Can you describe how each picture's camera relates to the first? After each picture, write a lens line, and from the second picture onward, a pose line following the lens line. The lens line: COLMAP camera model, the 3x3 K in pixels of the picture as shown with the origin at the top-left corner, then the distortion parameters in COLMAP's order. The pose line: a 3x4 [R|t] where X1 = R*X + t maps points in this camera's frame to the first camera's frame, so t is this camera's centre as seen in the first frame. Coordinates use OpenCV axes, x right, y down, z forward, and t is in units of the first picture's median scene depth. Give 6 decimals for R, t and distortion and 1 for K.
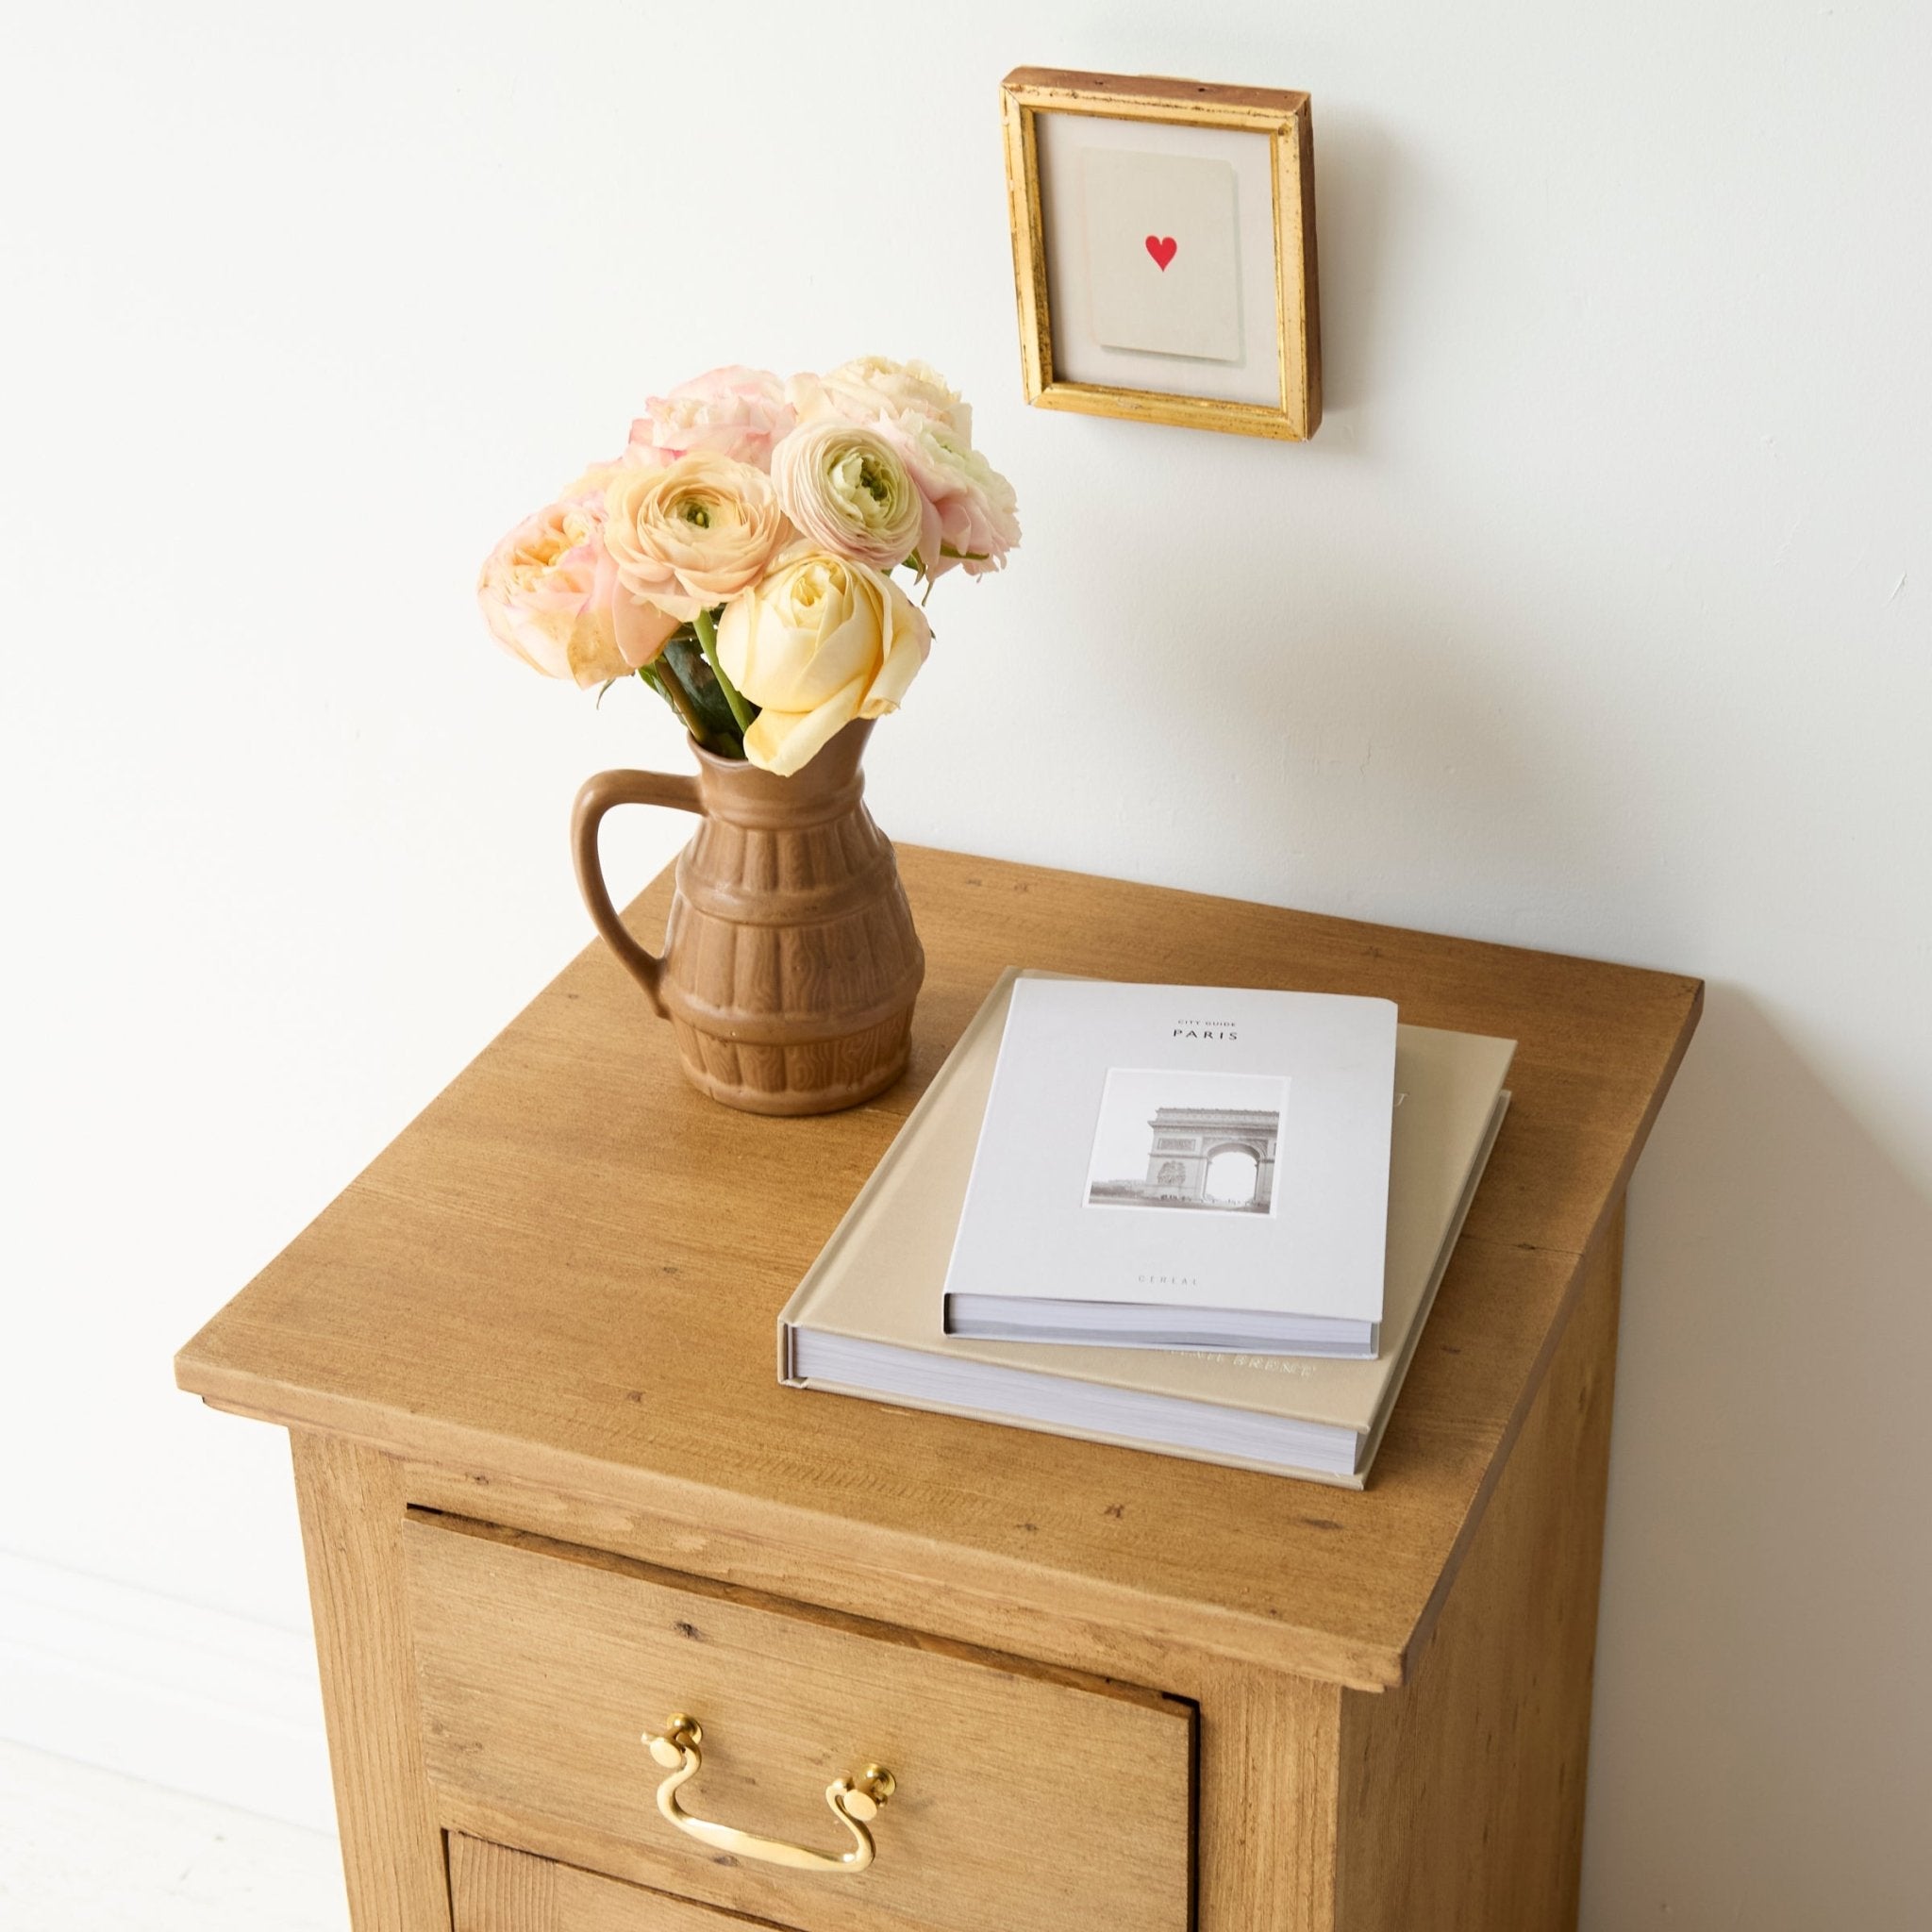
lens RADIAL K [[3759.9, 0, 955.2], [0, 3759.9, 843.8], [0, 0, 1]] dist [-0.023784, 0.000000]
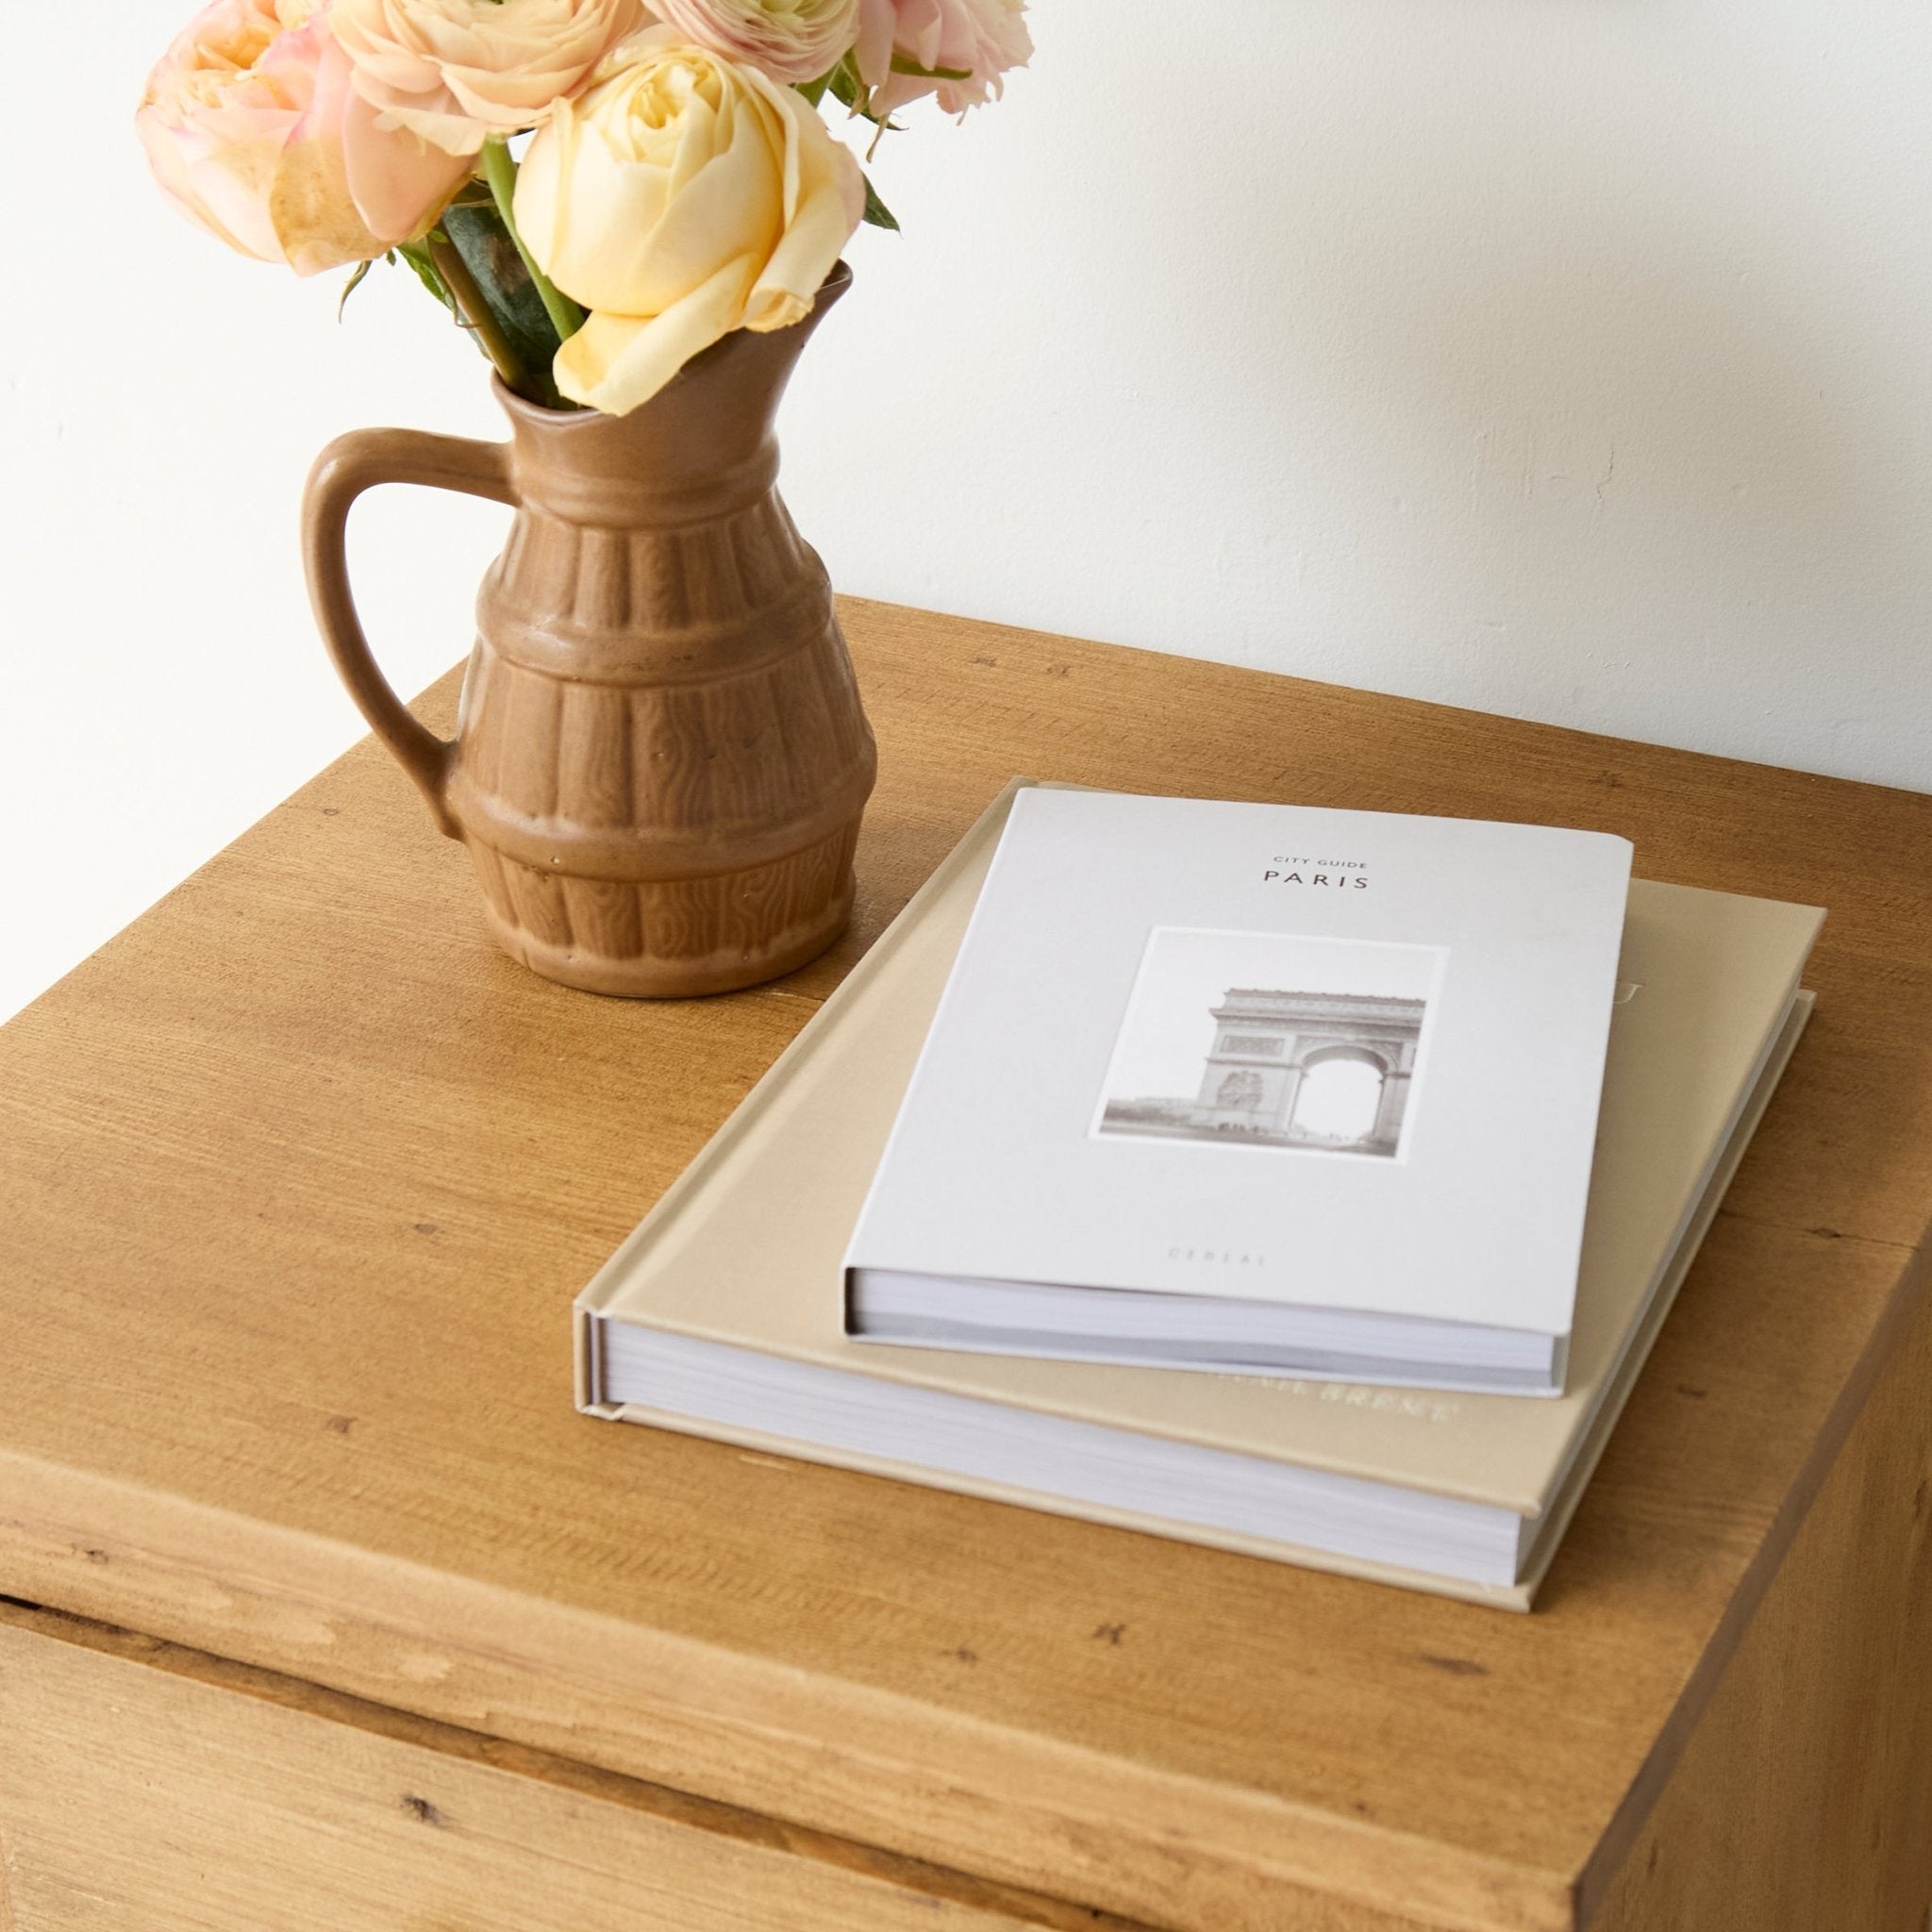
lens RADIAL K [[5051.4, 0, 961.8], [0, 5051.4, 959.3], [0, 0, 1]] dist [-0.042908, 0.000000]
pose [[0.998992, 0.026970, -0.035887, 0.041149], [-0.025826, 0.999156, 0.031952, 0.041428], [0.036719, -0.030993, 0.998845, 0.182323]]
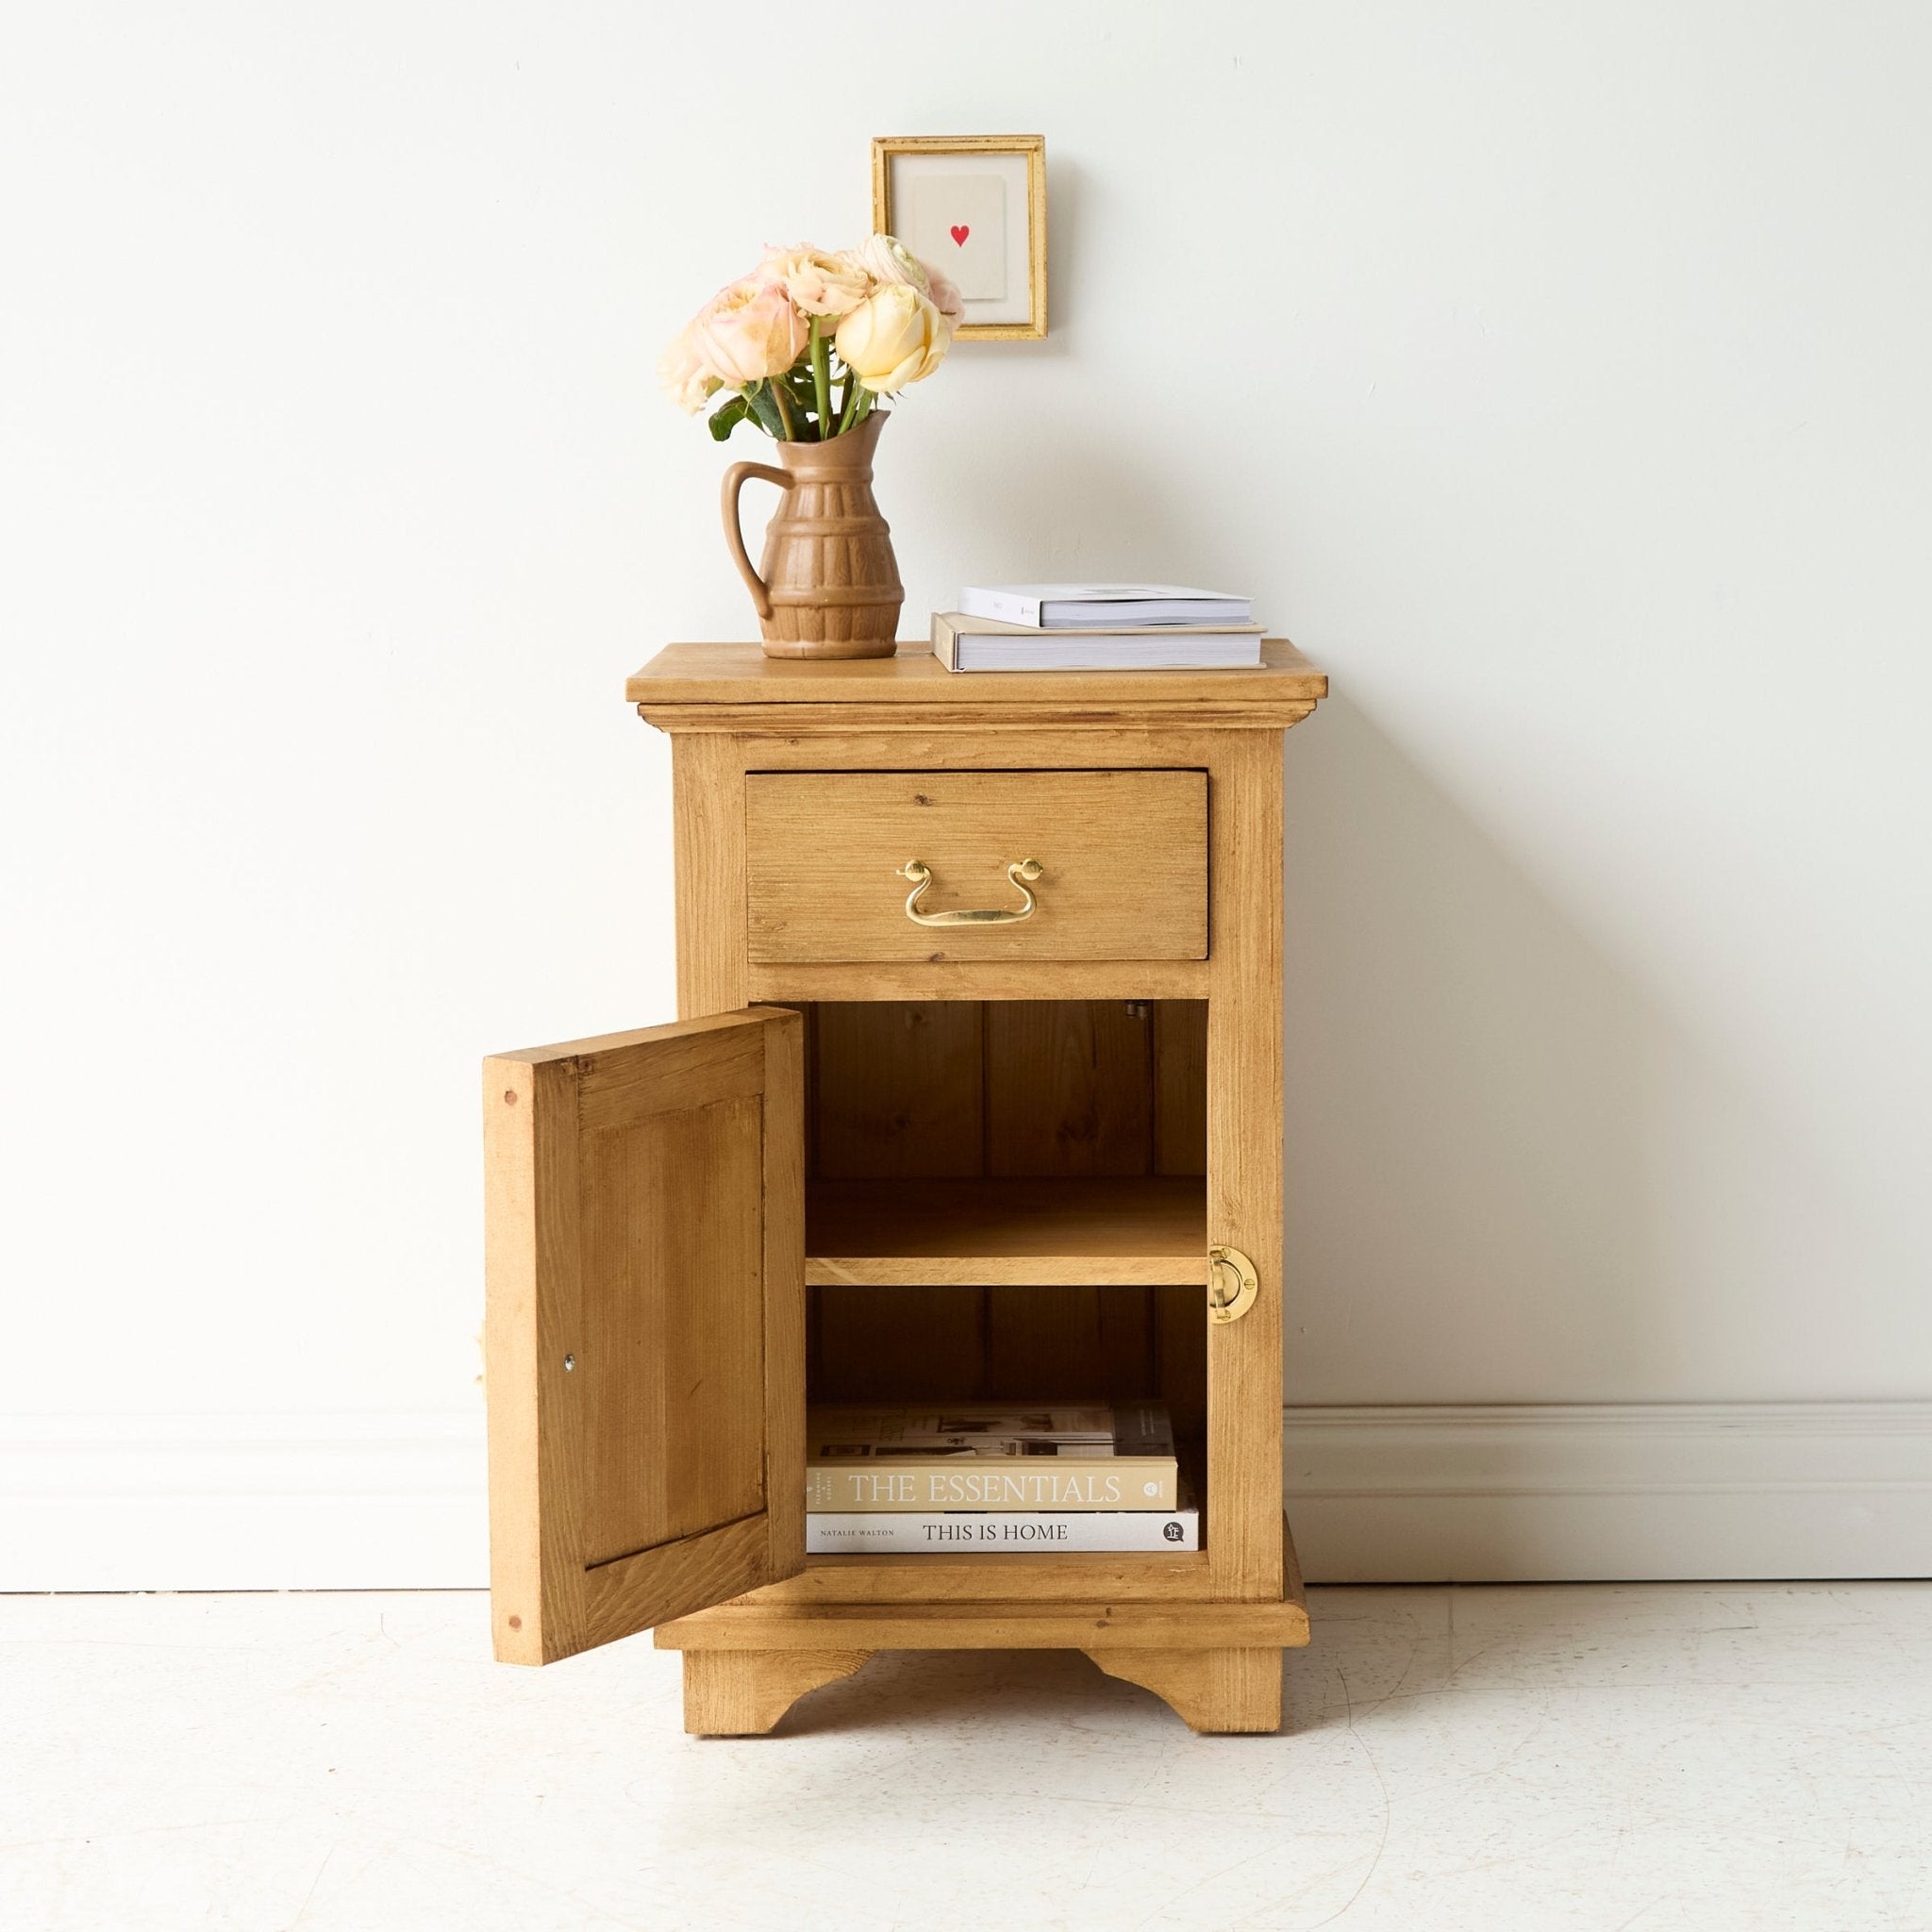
lens RADIAL K [[5051.4, 0, 969.9], [0, 5051.4, 970.4], [0, 0, 1]] dist [-0.042908, 0.000000]
pose [[0.938651, -0.042390, 0.342253, -0.879866], [0.149922, 0.943892, -0.294265, 0.996661], [-0.310576, 0.327524, 0.892340, -1.171437]]
